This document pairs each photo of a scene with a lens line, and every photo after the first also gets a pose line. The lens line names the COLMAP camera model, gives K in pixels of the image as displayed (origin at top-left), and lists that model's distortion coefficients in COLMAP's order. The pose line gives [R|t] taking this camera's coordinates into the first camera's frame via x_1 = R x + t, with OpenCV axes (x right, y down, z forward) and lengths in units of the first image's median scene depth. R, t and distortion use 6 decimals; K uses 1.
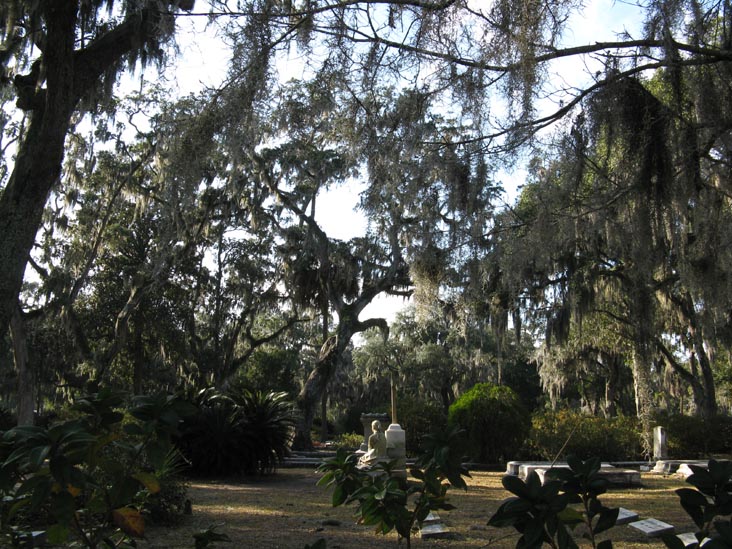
lens RADIAL K [[971.9, 0, 366.0], [0, 971.9, 274.5], [0, 0, 1]] dist [-0.237570, 0.434272]
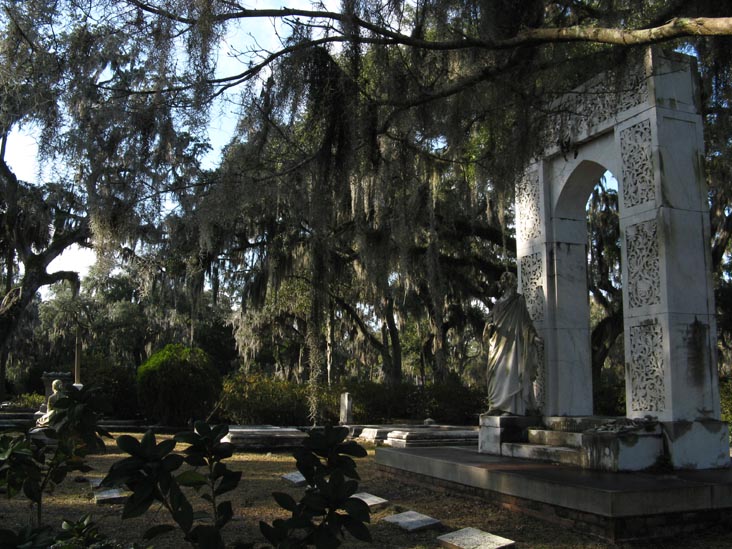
lens RADIAL K [[971.9, 0, 366.0], [0, 971.9, 274.5], [0, 0, 1]] dist [-0.237570, 0.434272]
pose [[0.903891, 0.054538, 0.424271, -0.119754], [-0.074137, 0.996802, 0.029812, -0.000438], [-0.421289, -0.058401, 0.905044, 0.047832]]
